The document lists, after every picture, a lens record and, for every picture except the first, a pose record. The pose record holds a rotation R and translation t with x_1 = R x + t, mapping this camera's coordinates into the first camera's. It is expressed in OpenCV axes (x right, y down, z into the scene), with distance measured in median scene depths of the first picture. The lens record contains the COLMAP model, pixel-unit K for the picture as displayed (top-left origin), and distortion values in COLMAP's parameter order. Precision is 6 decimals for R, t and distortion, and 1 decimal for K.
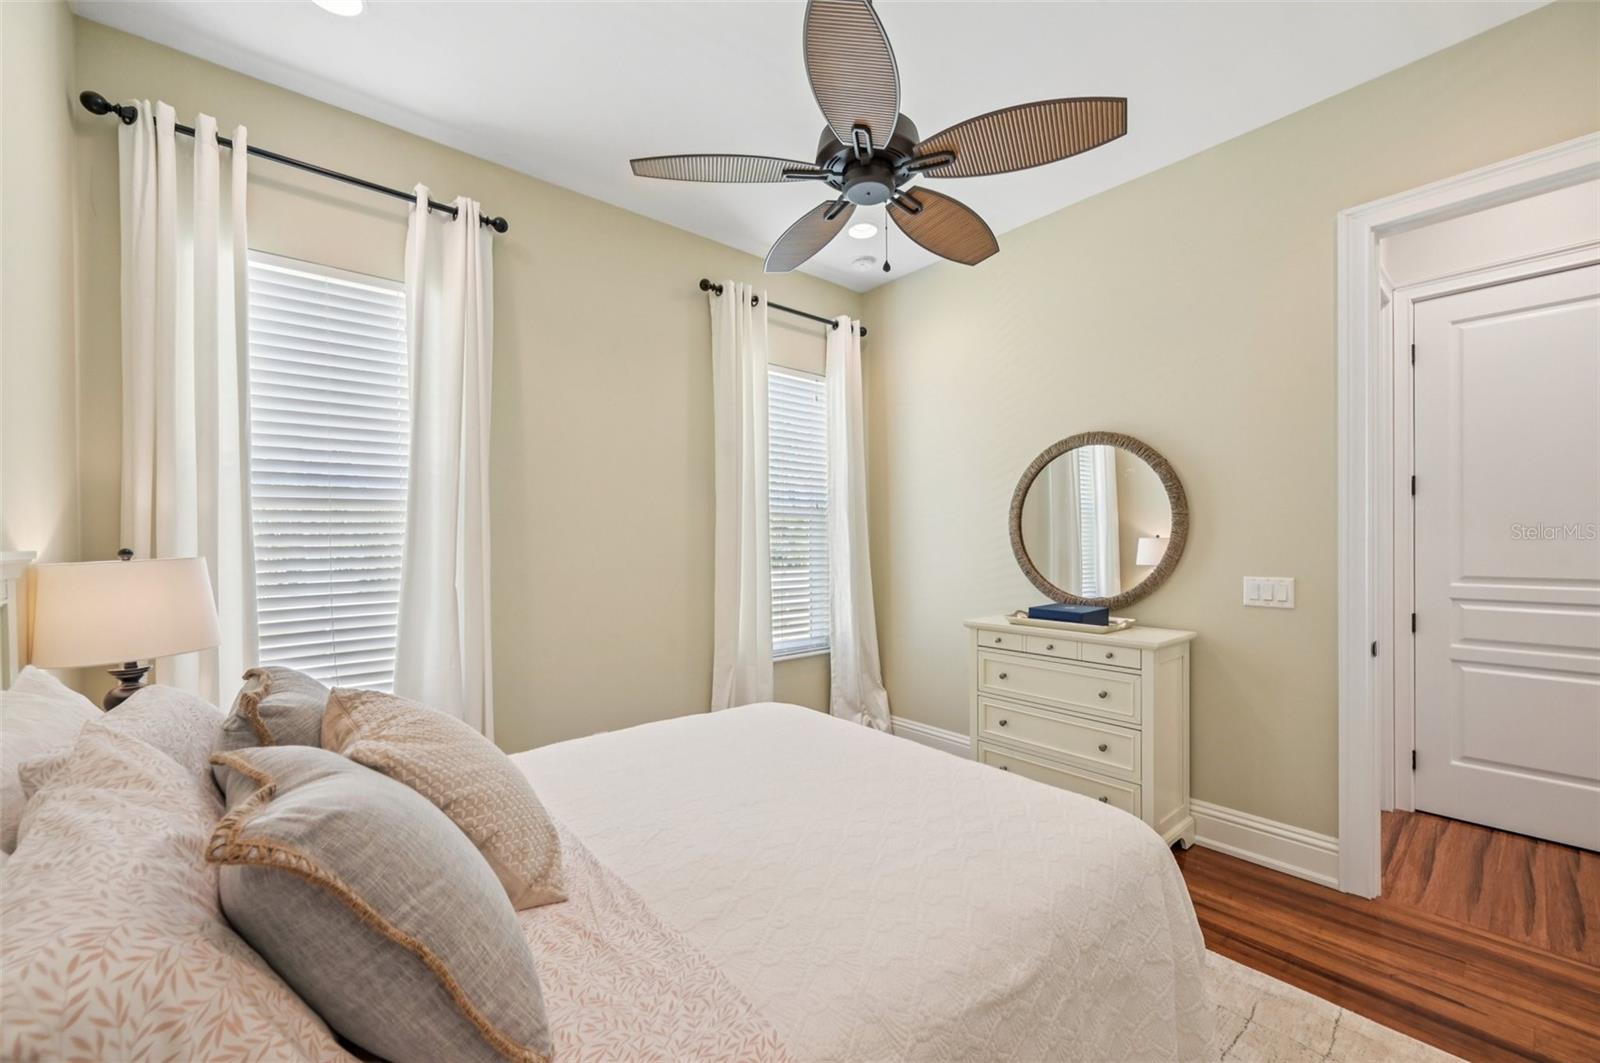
lens RADIAL K [[627.8, 0, 802.8], [0, 627.8, 535.7], [0, 0, 1]] dist [-0.001168, -0.000119]
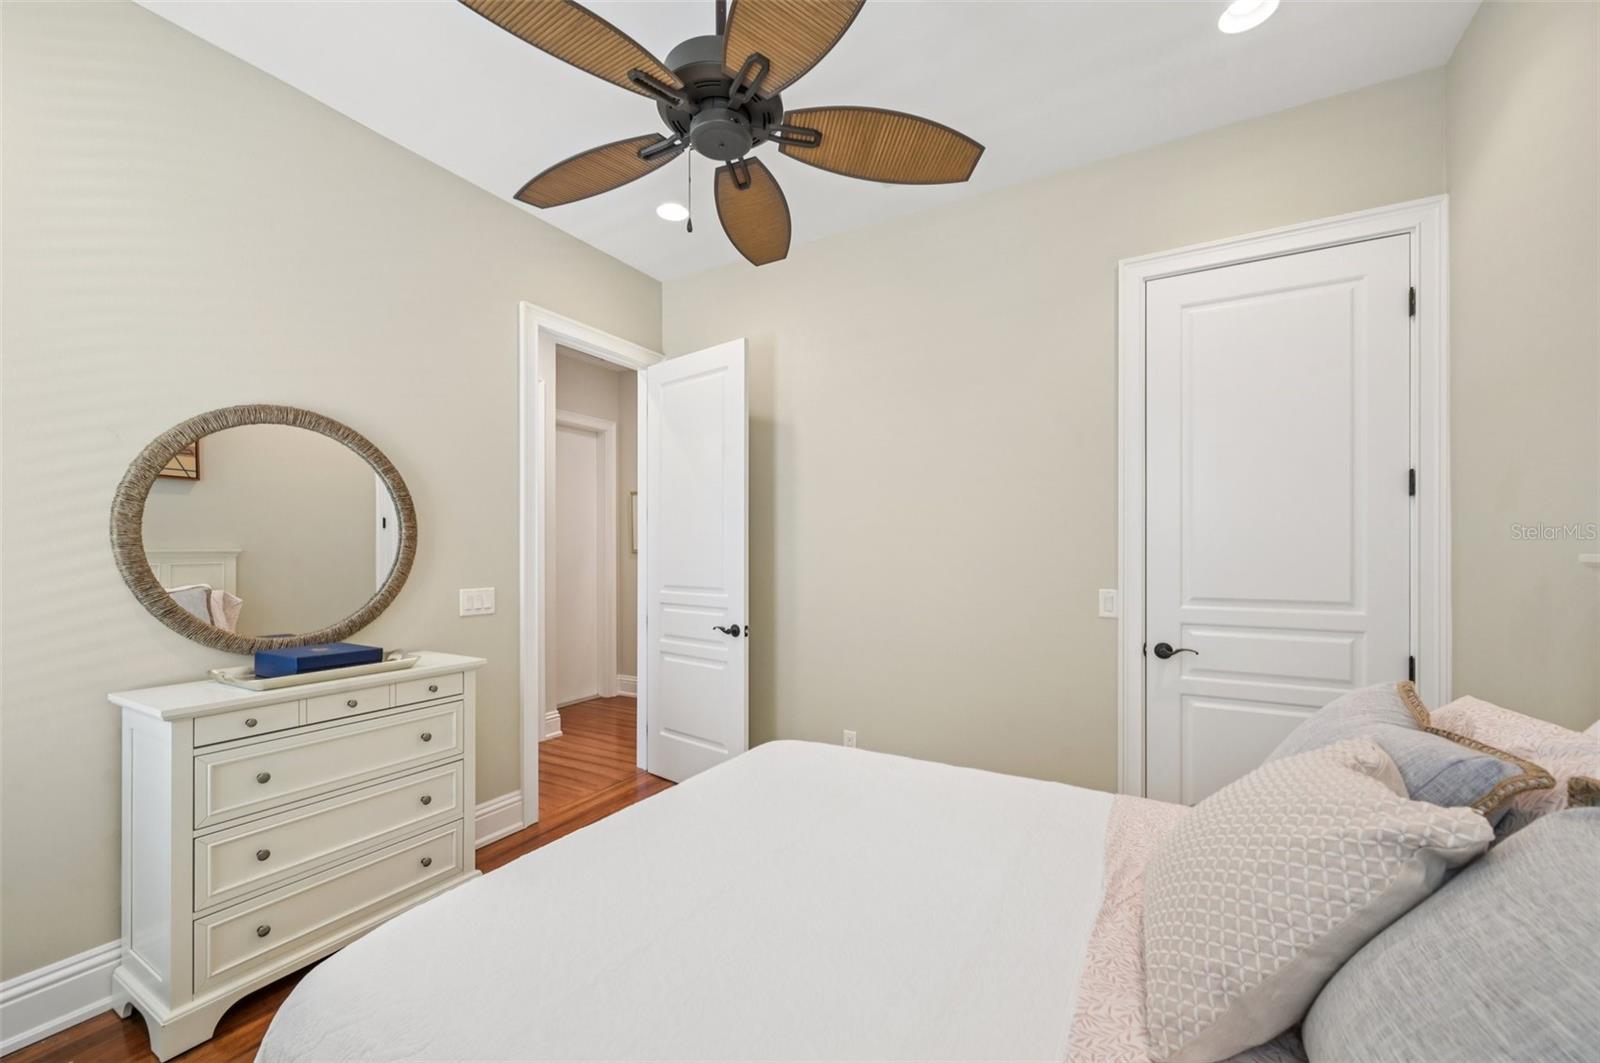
lens RADIAL K [[629.7, 0, 796.5], [0, 629.7, 544.5], [0, 0, 1]] dist [0.000893, 0.000058]
pose [[-0.331575, 0.018956, 0.943238, -0.495800], [0.000680, 0.999803, -0.019853, 0.010686], [-0.943429, -0.005941, -0.331523, 0.816388]]
